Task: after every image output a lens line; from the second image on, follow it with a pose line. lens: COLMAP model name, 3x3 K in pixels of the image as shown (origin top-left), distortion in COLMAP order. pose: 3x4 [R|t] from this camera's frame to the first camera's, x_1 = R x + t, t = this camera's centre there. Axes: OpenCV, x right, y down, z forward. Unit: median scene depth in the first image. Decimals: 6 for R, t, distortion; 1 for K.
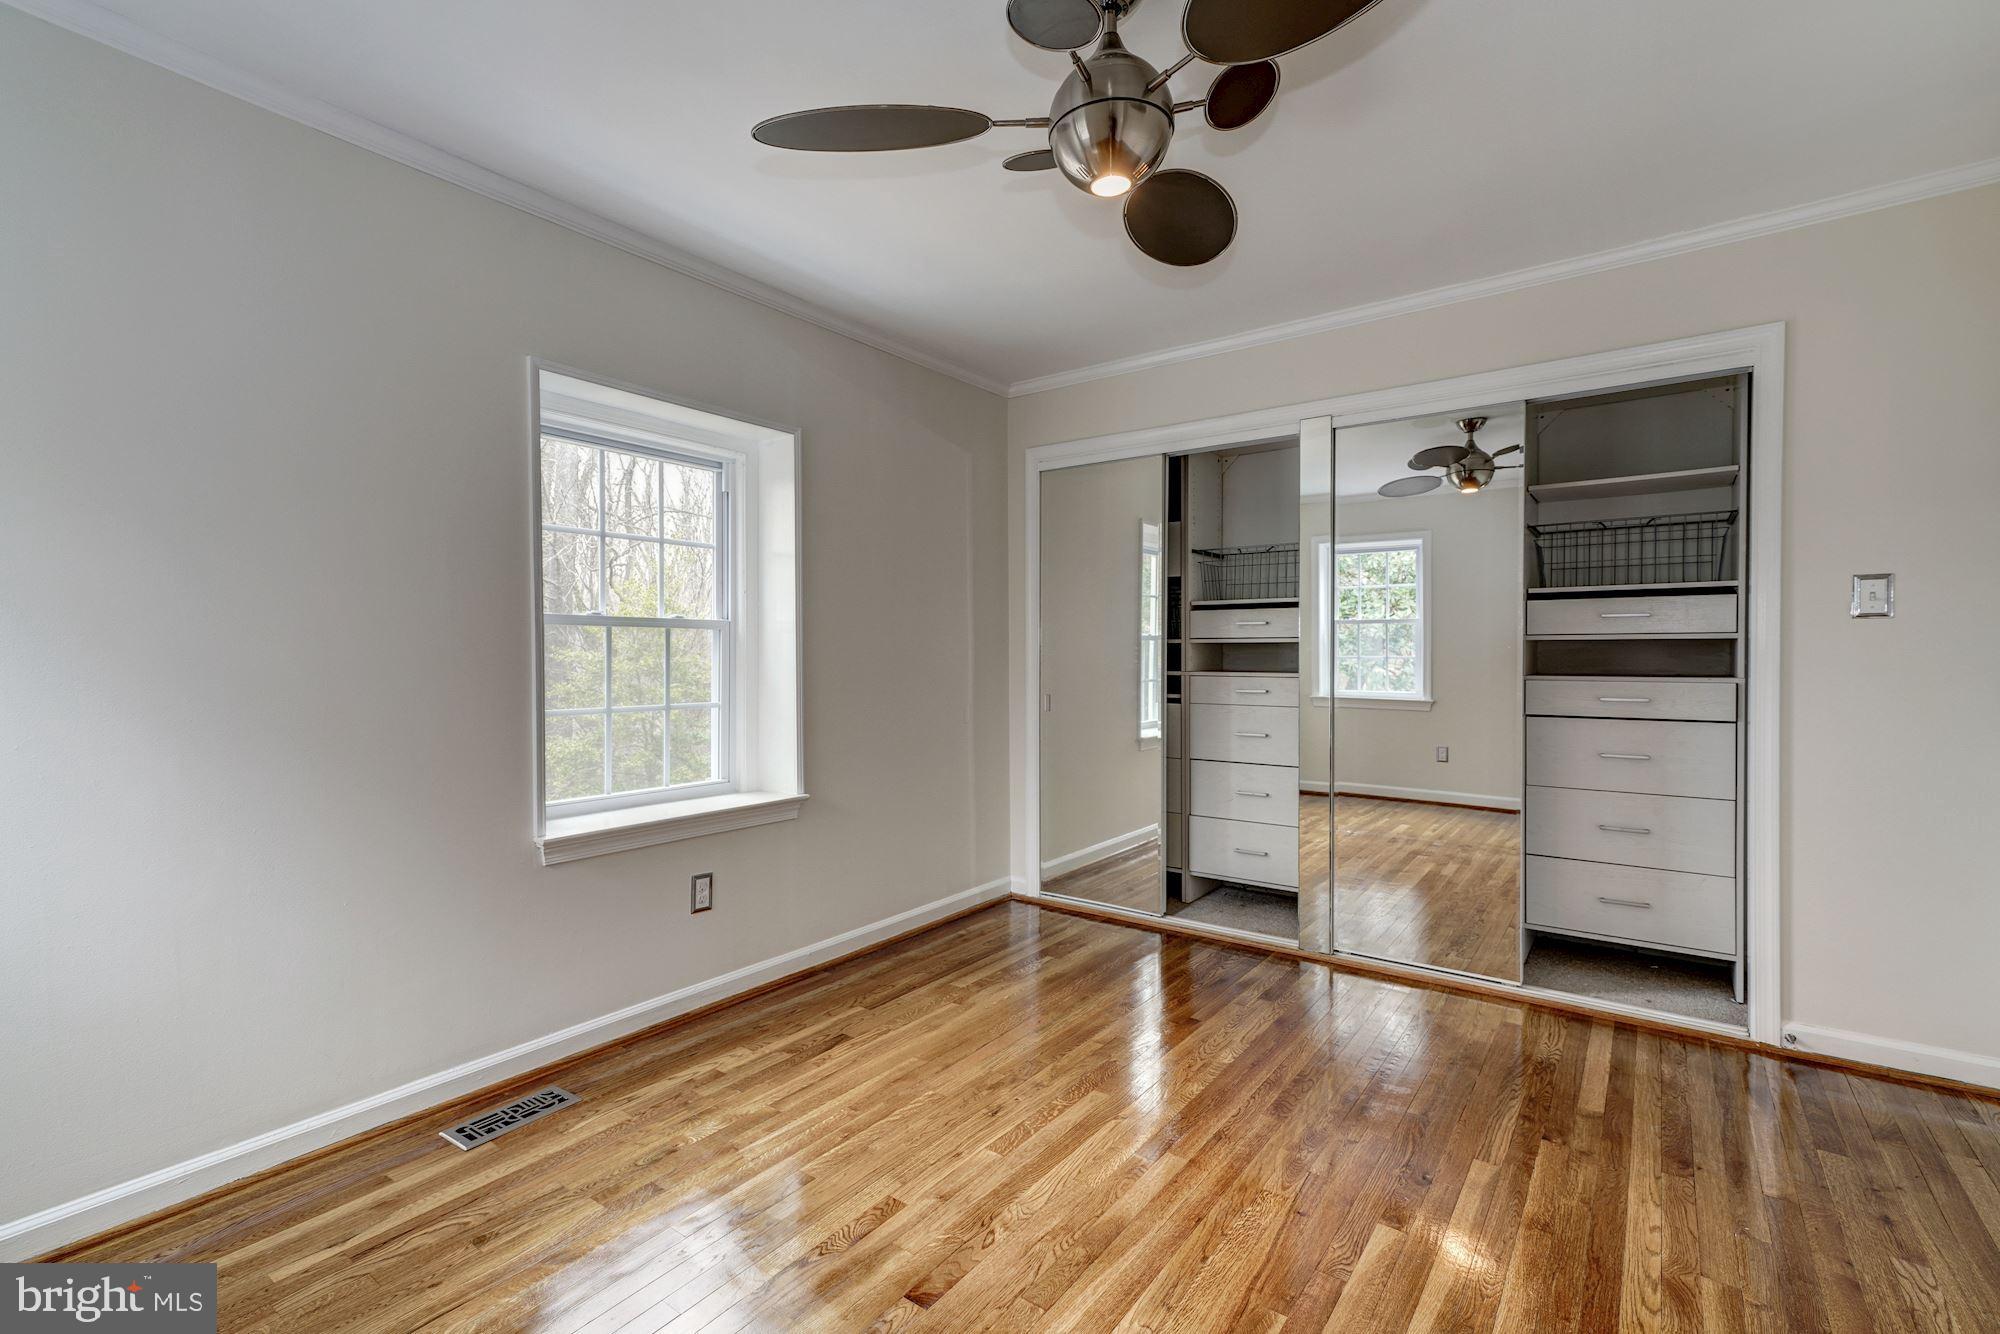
lens RADIAL K [[893.2, 0, 983.4], [0, 893.2, 666.1], [0, 0, 1]] dist [0.008994, 0.000446]
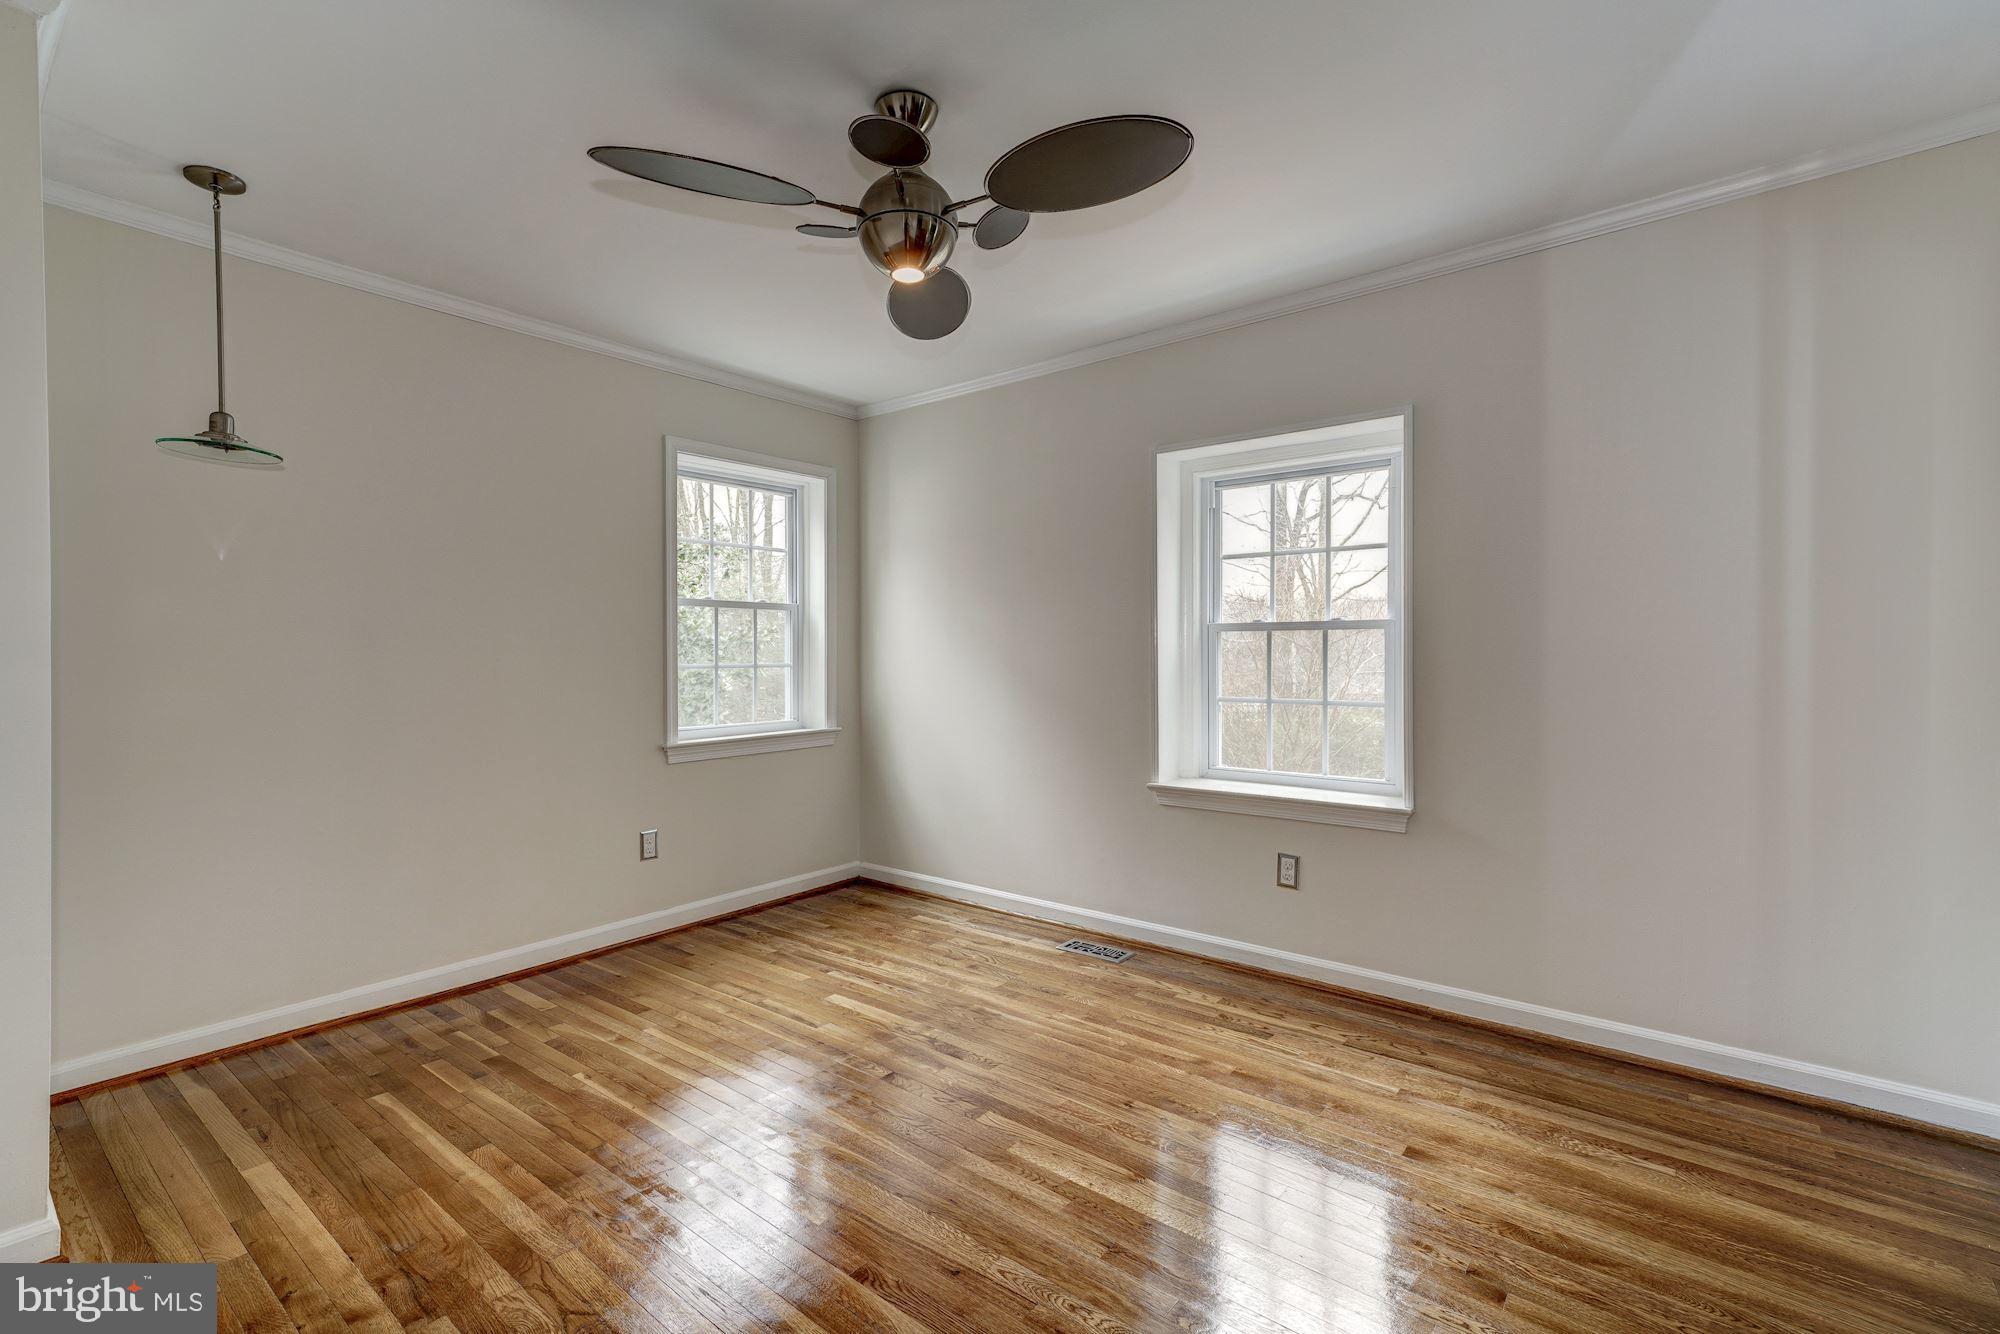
lens RADIAL K [[893.2, 0, 983.8], [0, 893.2, 653.5], [0, 0, 1]] dist [0.008994, 0.000446]
pose [[-0.009263, 0.015255, -0.999841, 0.801086], [-0.017260, 0.999732, 0.015413, -0.024898], [0.999808, 0.017400, -0.008997, 0.642860]]
